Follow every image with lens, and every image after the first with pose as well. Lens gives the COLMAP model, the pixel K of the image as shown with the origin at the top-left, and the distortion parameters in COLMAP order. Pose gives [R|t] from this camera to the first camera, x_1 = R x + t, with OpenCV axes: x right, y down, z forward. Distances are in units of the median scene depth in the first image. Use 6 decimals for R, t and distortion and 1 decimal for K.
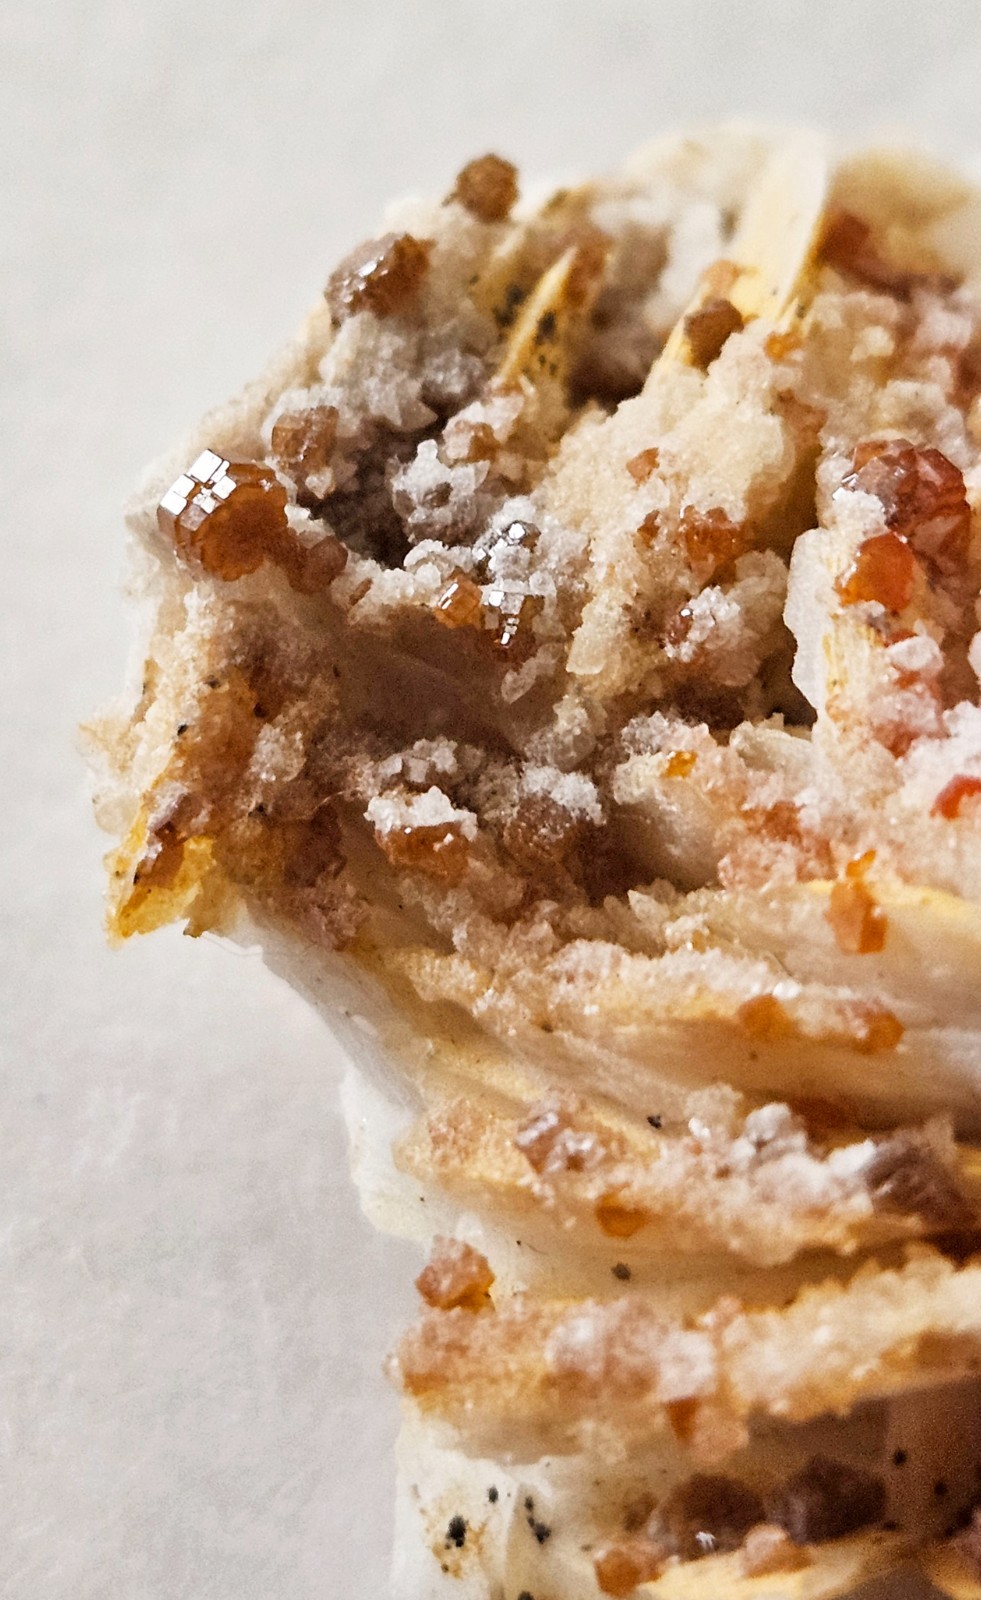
lens RADIAL K [[4118.3, 0, 431.2], [0, 4118.3, 680.4], [0, 0, 1]] dist [0.120994, 0.000000]
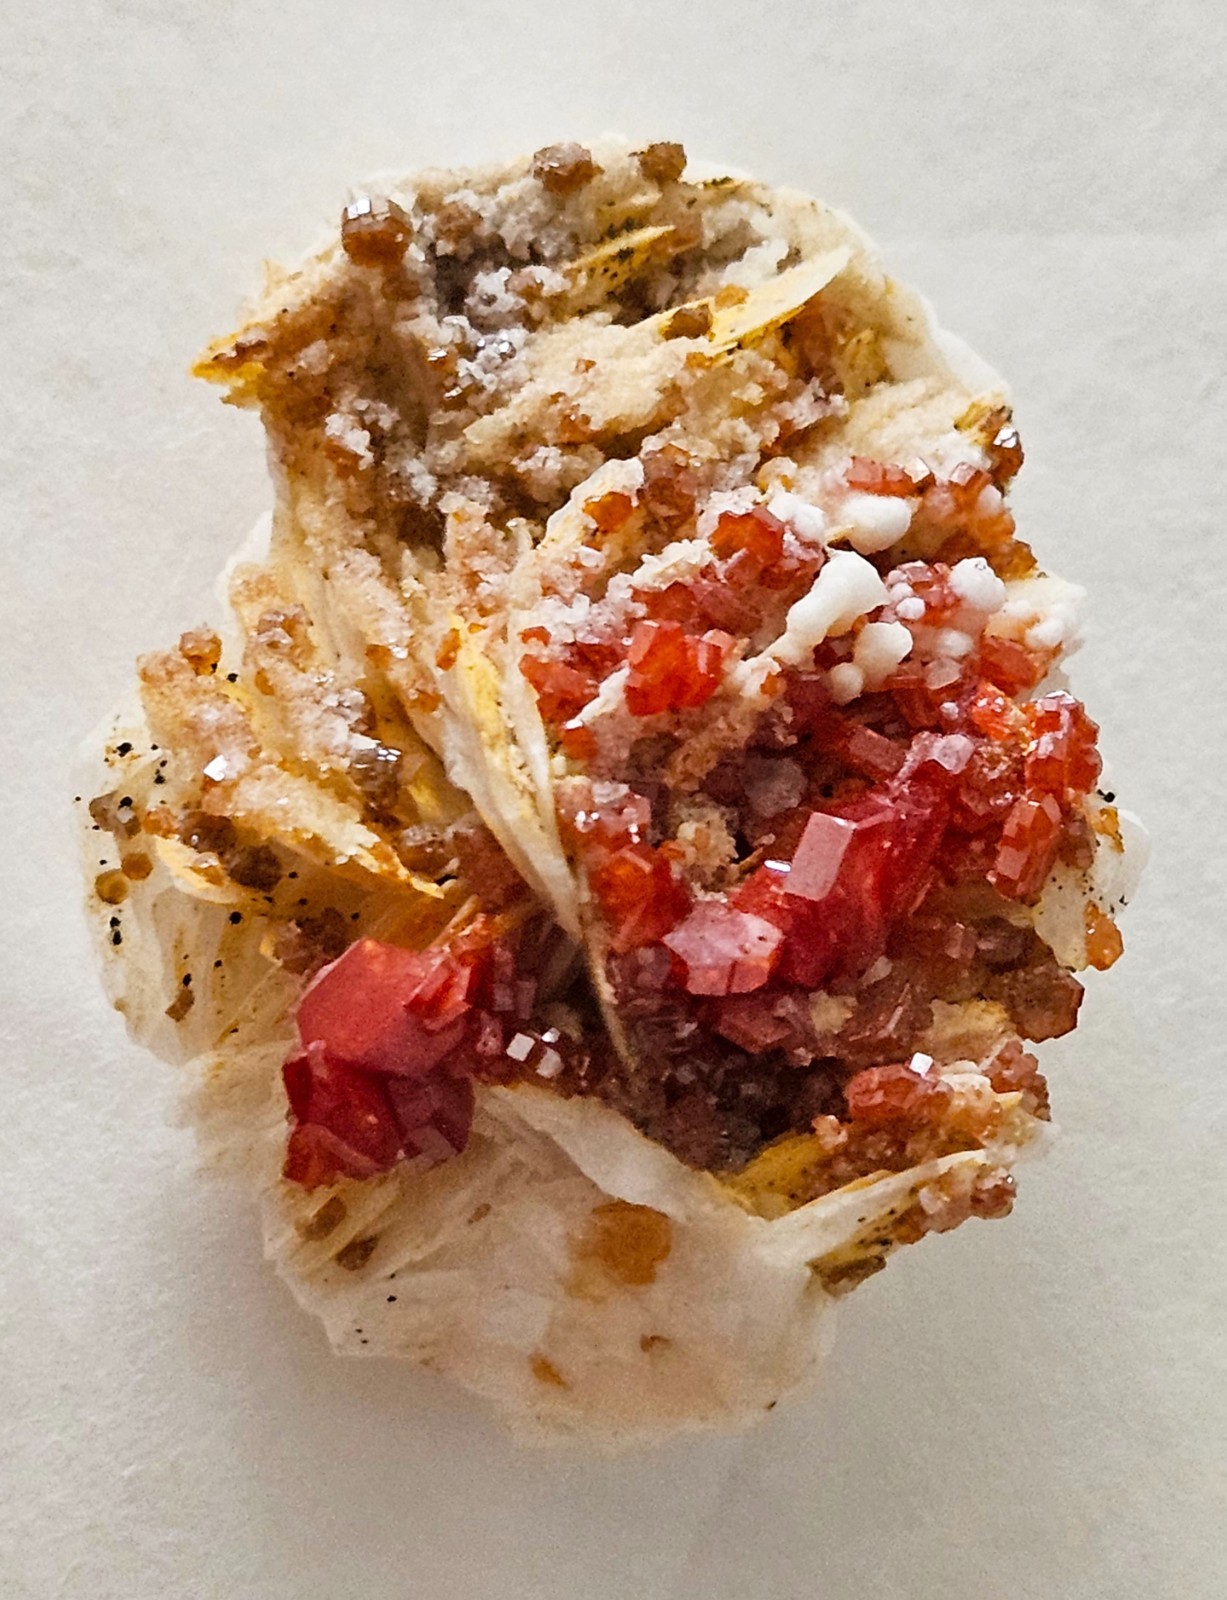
lens RADIAL K [[5115.7, 0, 677.5], [0, 5115.7, 889.3], [0, 0, 1]] dist [0.123153, 0.000000]
pose [[0.752874, 0.656868, -0.041290, 0.319886], [-0.620819, 0.729588, 0.286852, -0.542379], [0.218548, -0.190330, 0.957085, -1.108814]]
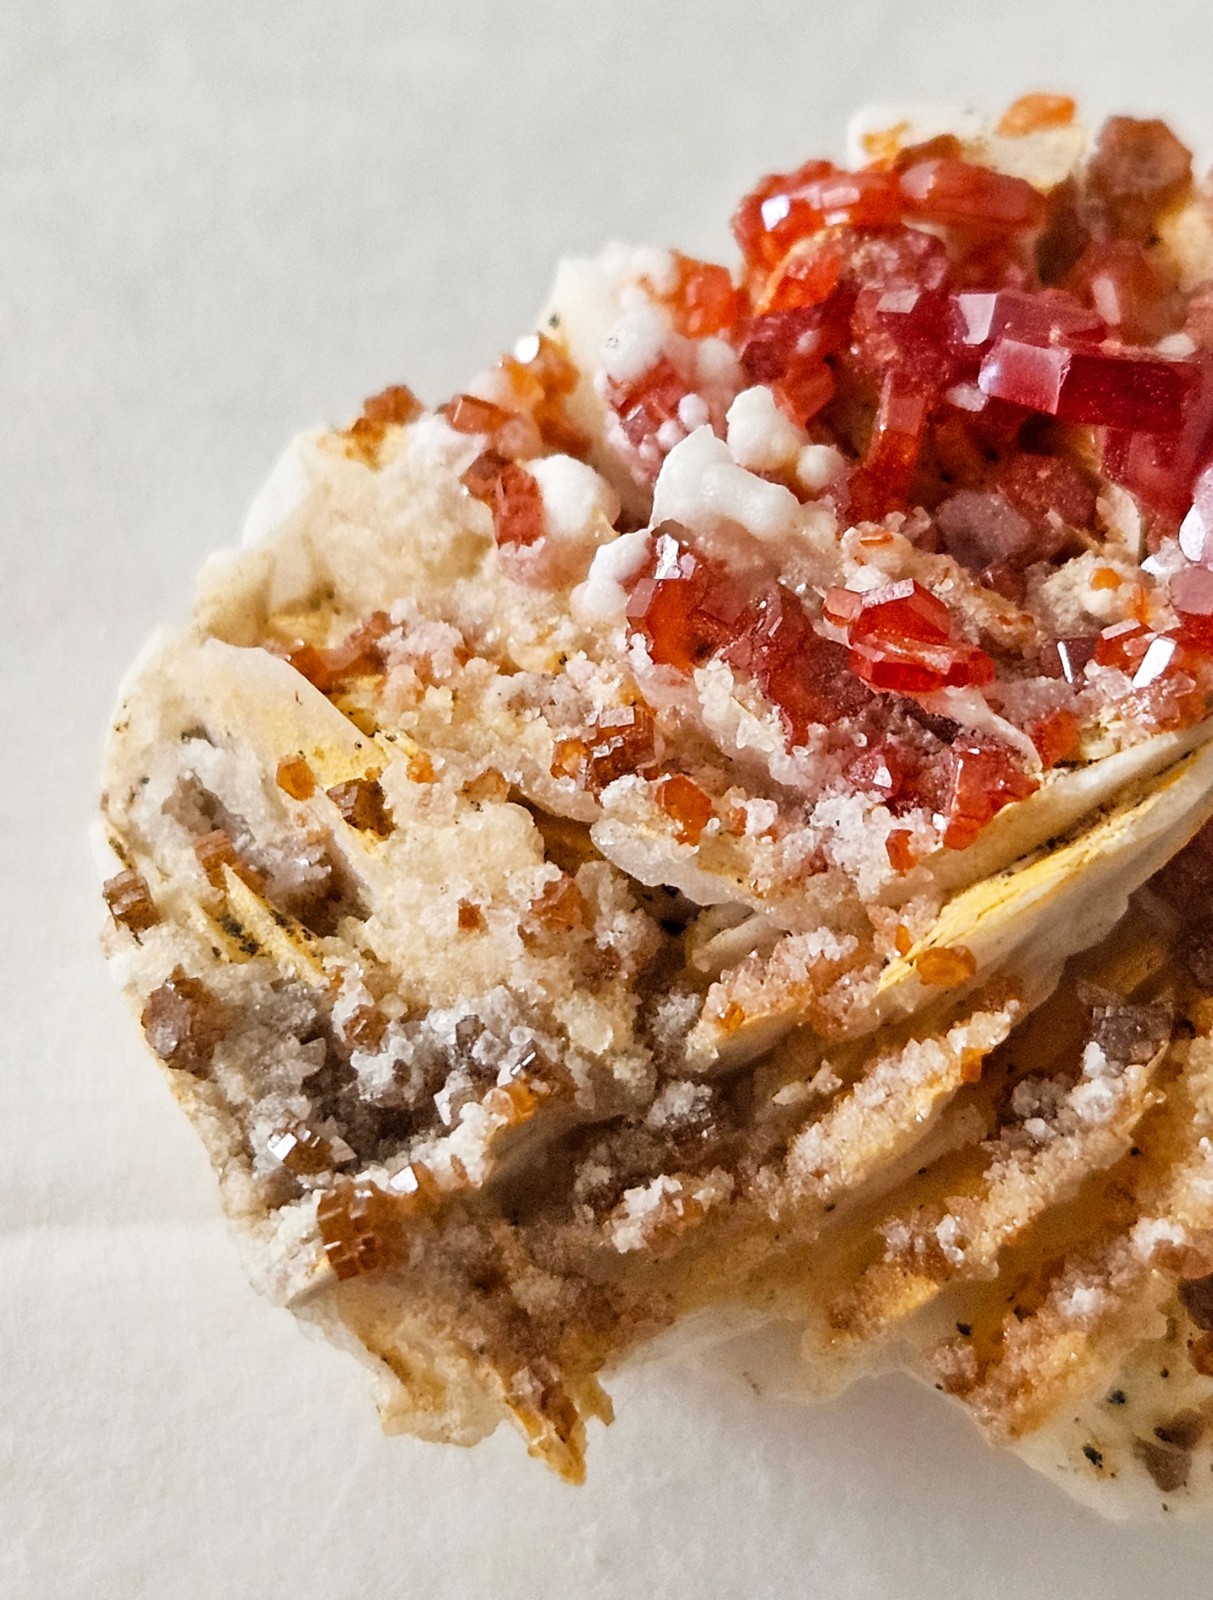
lens RADIAL K [[4412.9, 0, 609.2], [0, 4412.9, 775.0], [0, 0, 1]] dist [0.095353, 0.000000]
pose [[0.453477, -0.852368, 0.260436, -0.243045], [0.791496, 0.519475, 0.321992, -0.476593], [-0.409746, 0.060118, 0.910216, -0.231076]]
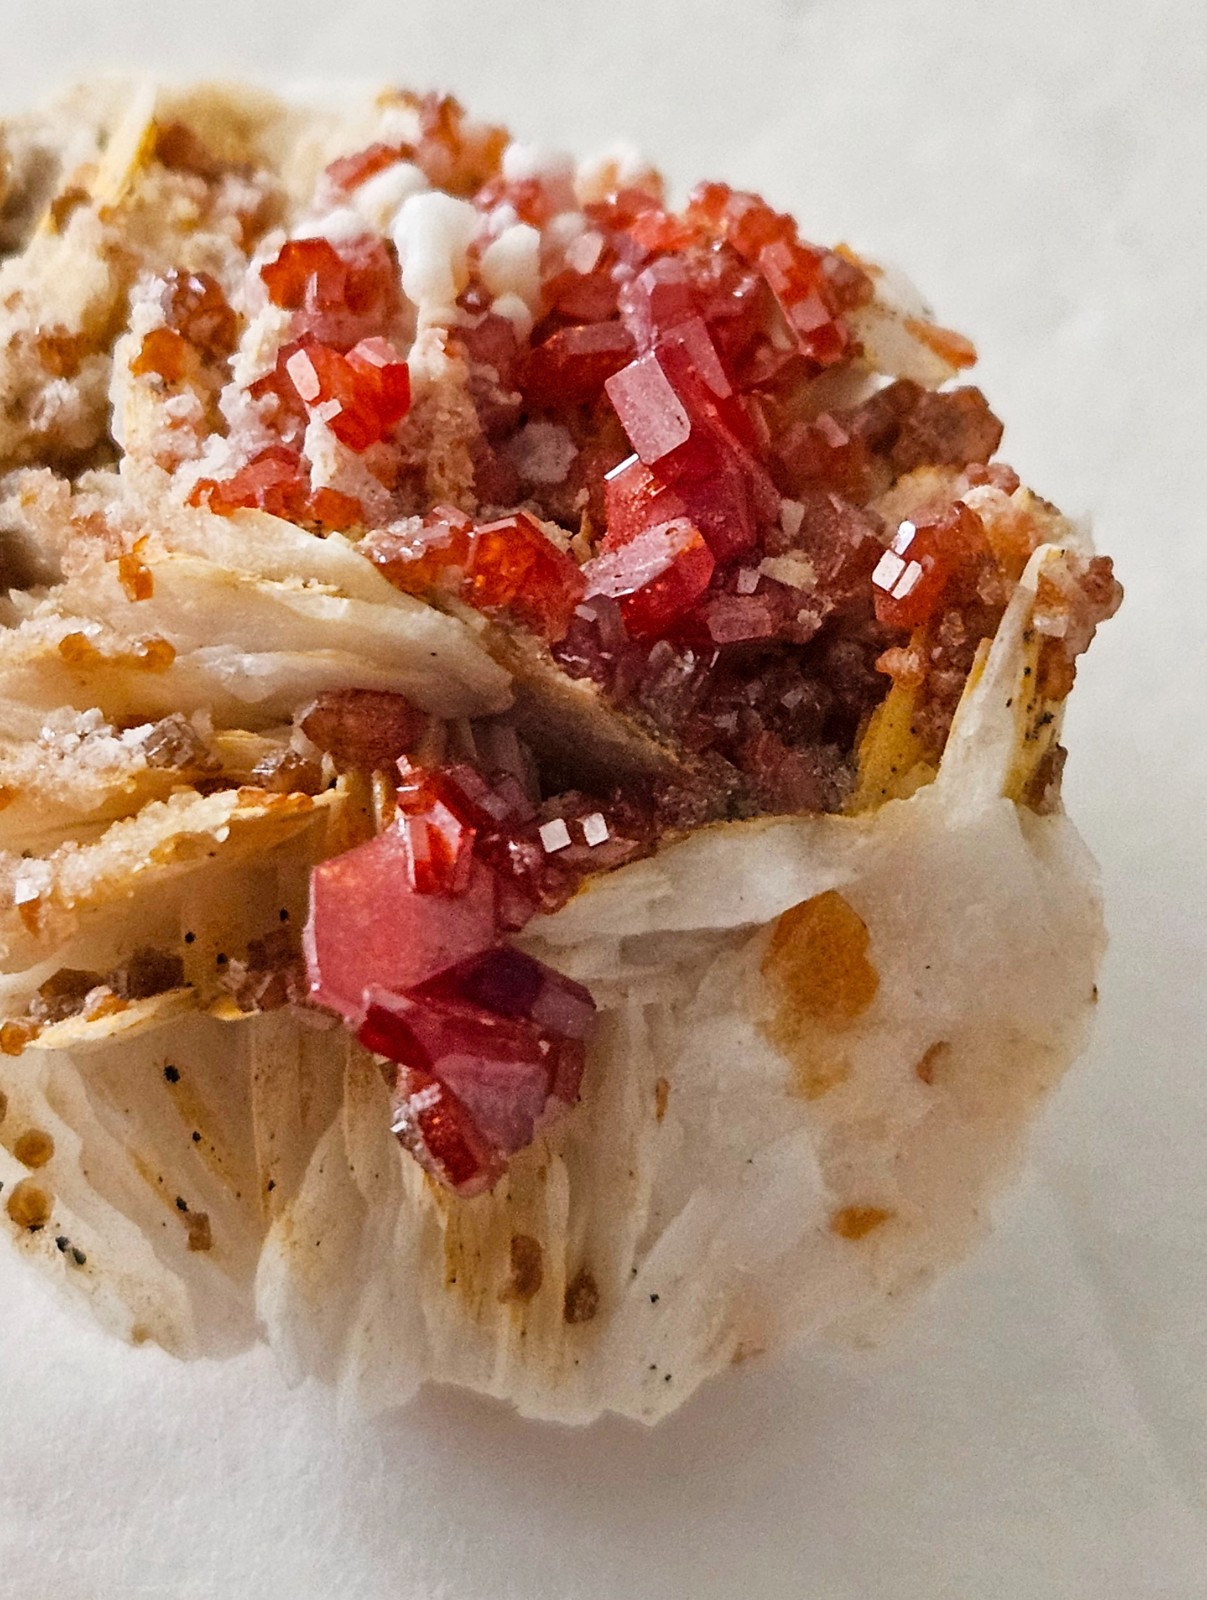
lens RADIAL K [[4412.9, 0, 575.6], [0, 4412.9, 700.9], [0, 0, 1]] dist [0.095353, 0.000000]
pose [[0.997070, -0.072907, 0.023137, 0.203960], [0.073564, 0.996870, -0.028950, 0.147232], [-0.020954, 0.030567, 0.999313, -0.540639]]
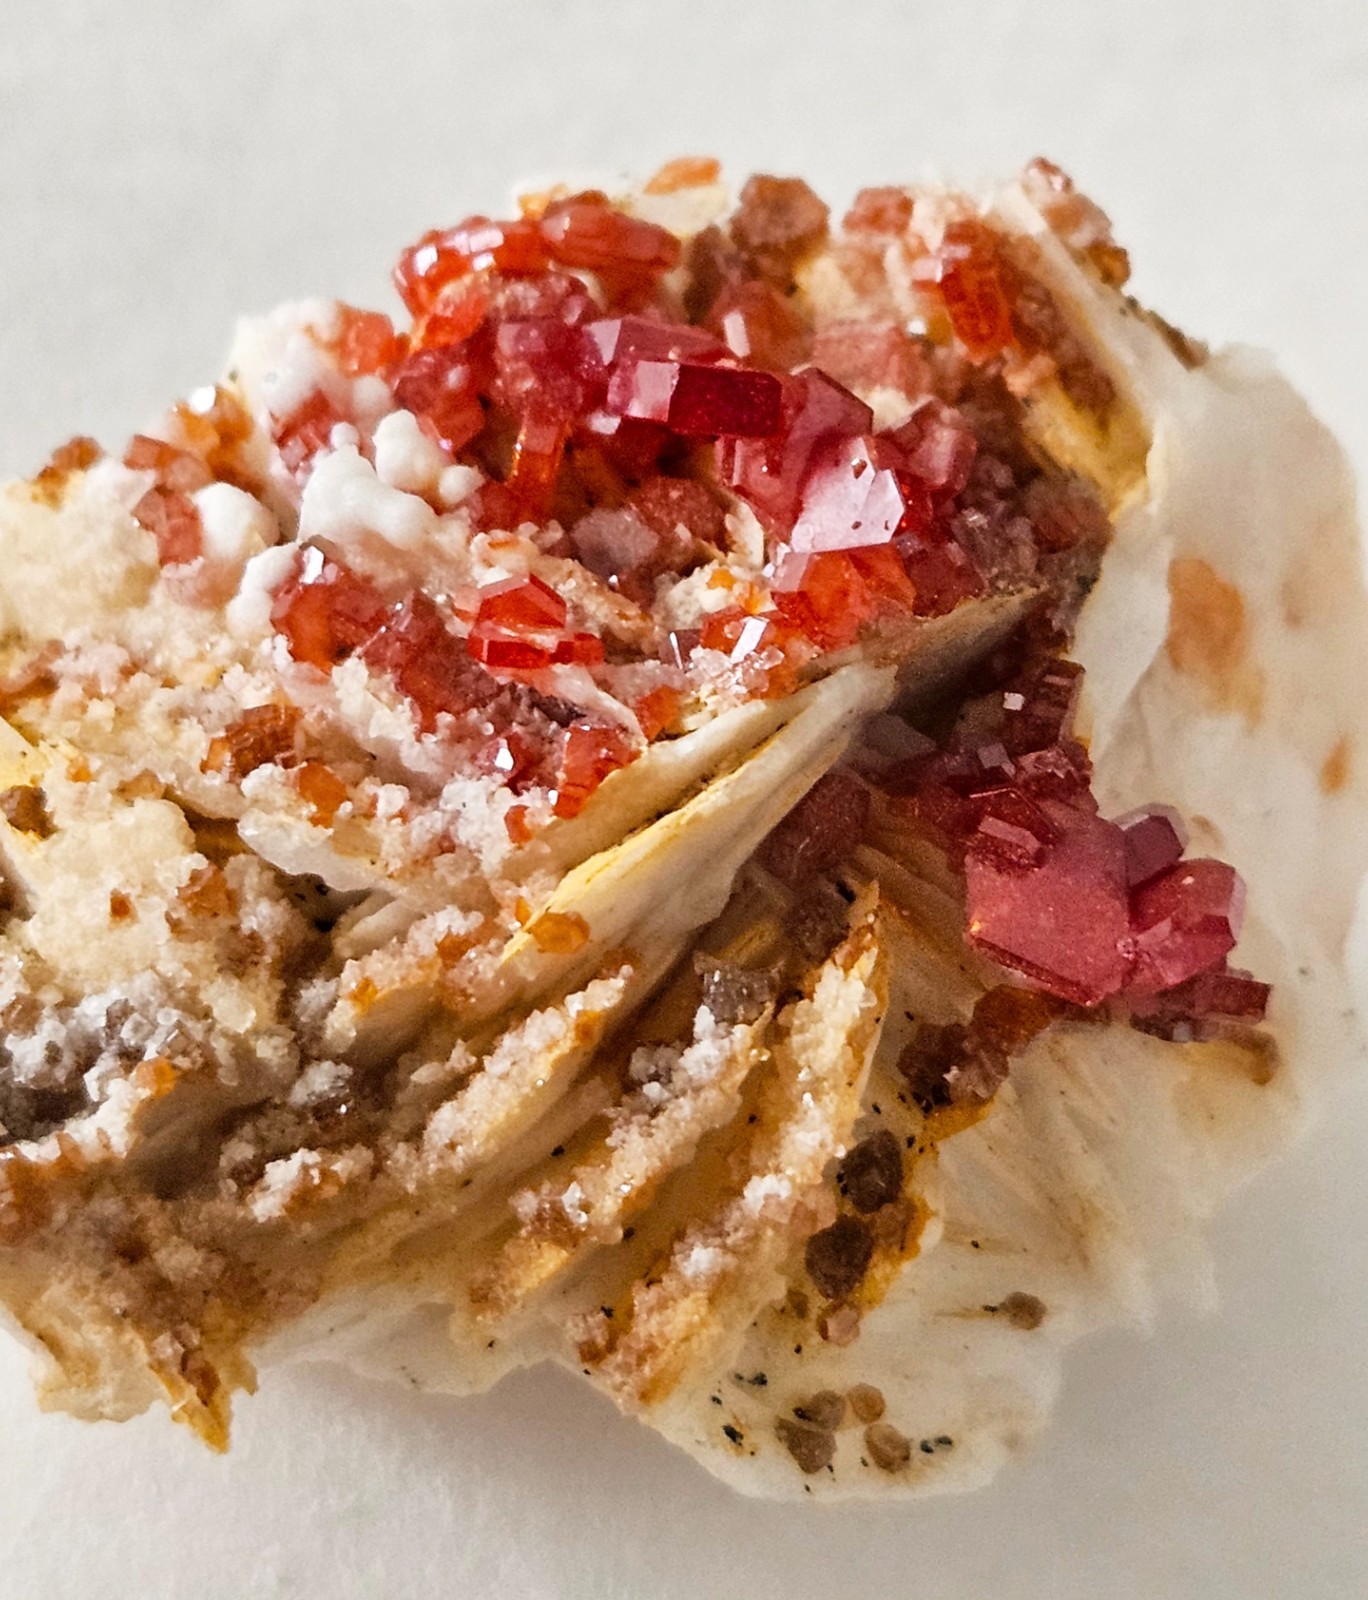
lens RADIAL K [[4901.0, 0, 716.7], [0, 4901.0, 698.8], [0, 0, 1]] dist [0.058301, 0.000000]
pose [[0.445989, -0.818690, 0.361720, -0.377282], [0.797443, 0.546975, 0.254760, -0.337737], [-0.406421, 0.174831, 0.896803, -0.482429]]
